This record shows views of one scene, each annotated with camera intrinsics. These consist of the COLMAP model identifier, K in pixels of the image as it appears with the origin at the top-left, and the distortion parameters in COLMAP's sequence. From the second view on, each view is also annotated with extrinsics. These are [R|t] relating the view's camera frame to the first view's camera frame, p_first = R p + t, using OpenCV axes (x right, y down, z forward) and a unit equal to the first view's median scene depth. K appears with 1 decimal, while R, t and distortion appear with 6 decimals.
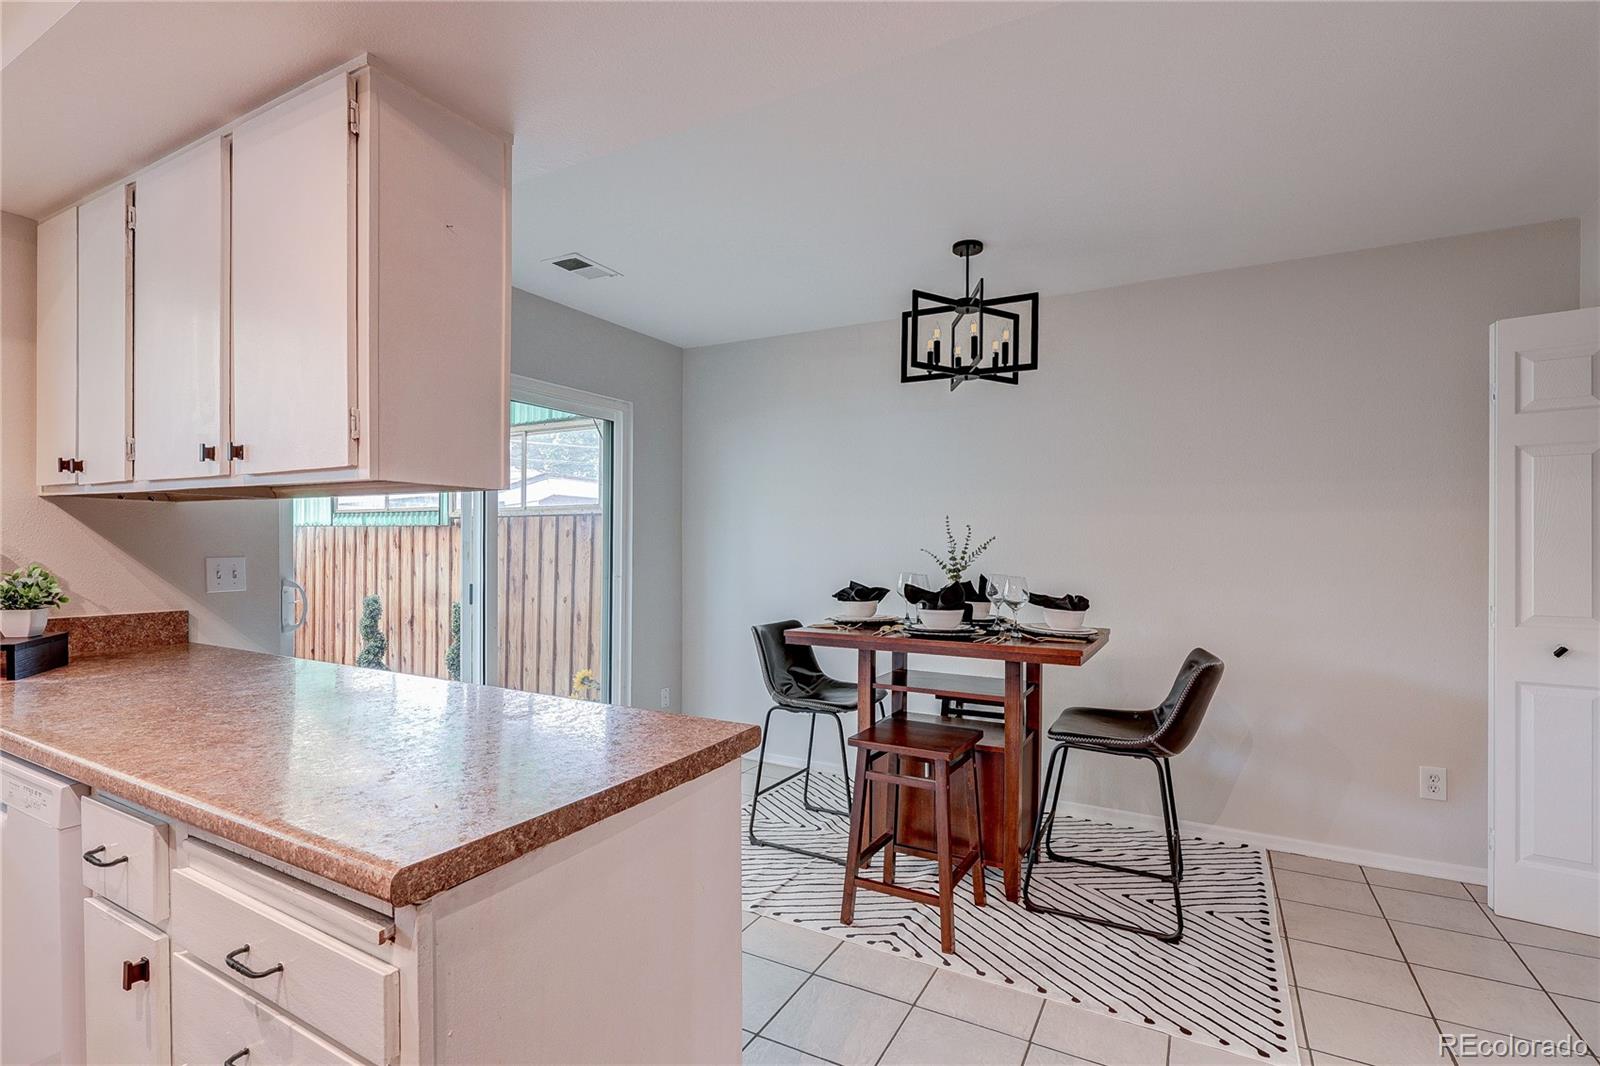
lens RADIAL K [[755.1, 0, 801.1], [0, 755.1, 550.6], [0, 0, 1]] dist [-0.001425, -0.000257]
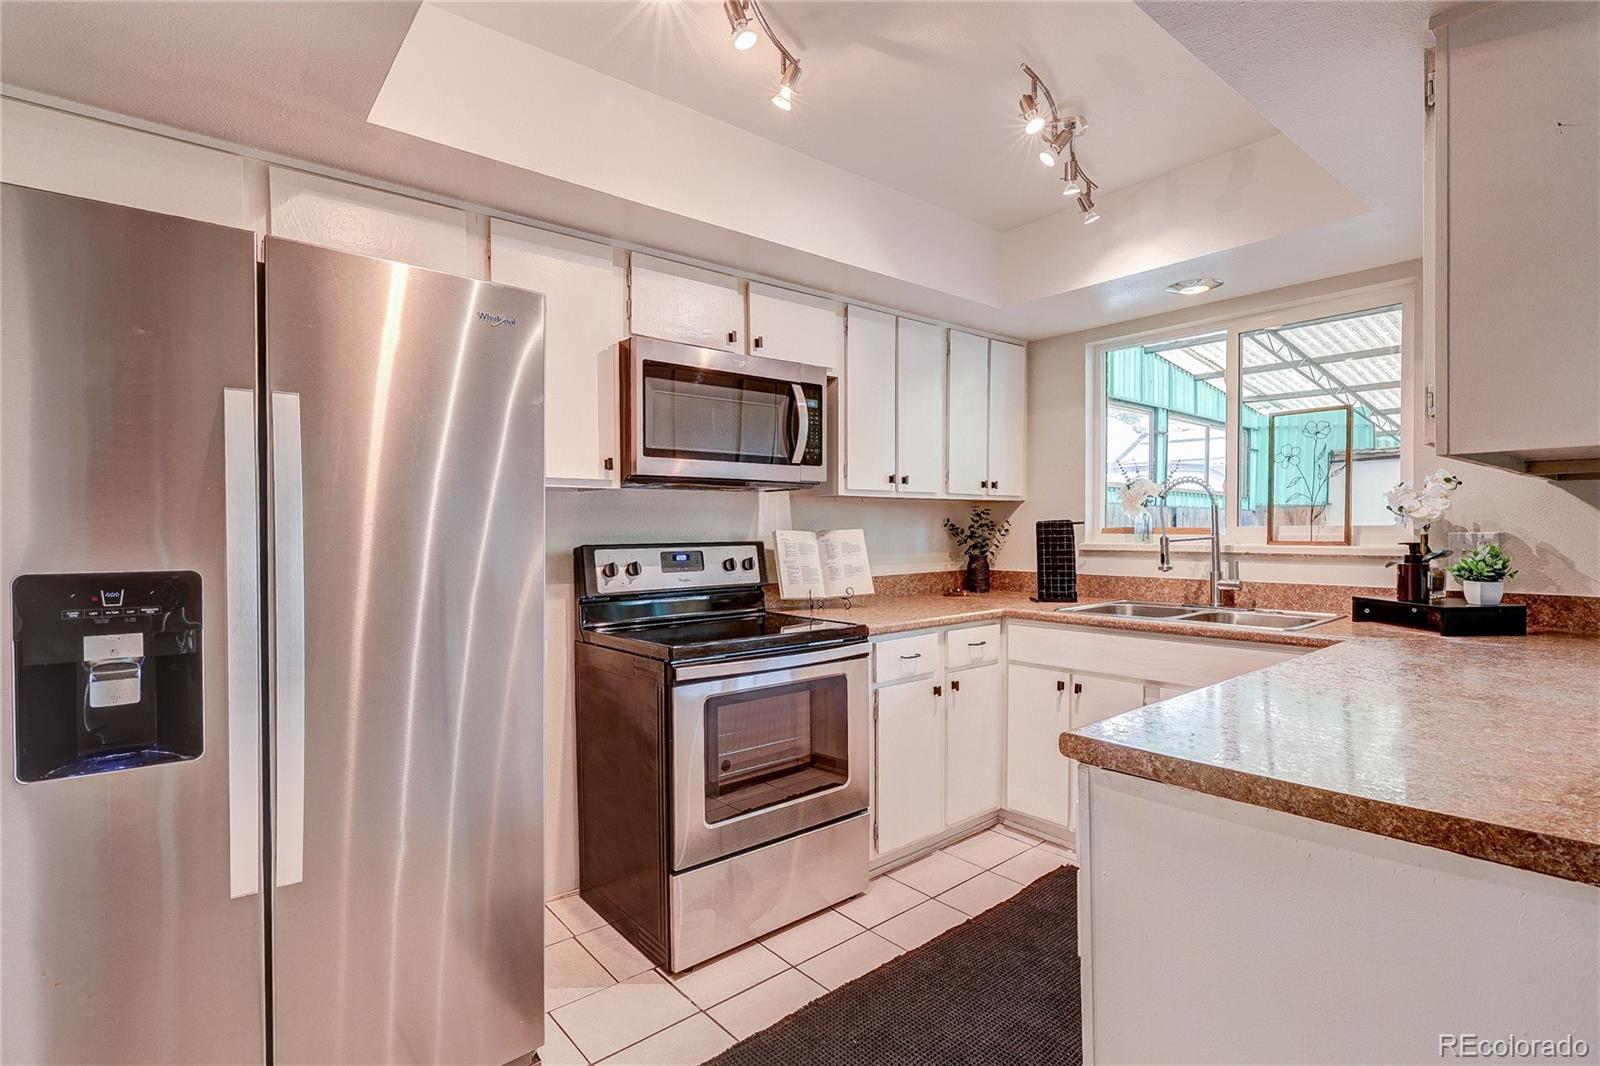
lens RADIAL K [[766.0, 0, 799.9], [0, 766.0, 546.9], [0, 0, 1]] dist [-0.002527, 0.000465]
pose [[-0.360914, 0.016502, -0.932453, 0.337263], [-0.003098, 0.999817, 0.018893, 0.003348], [0.932594, 0.009707, -0.360796, 0.313584]]
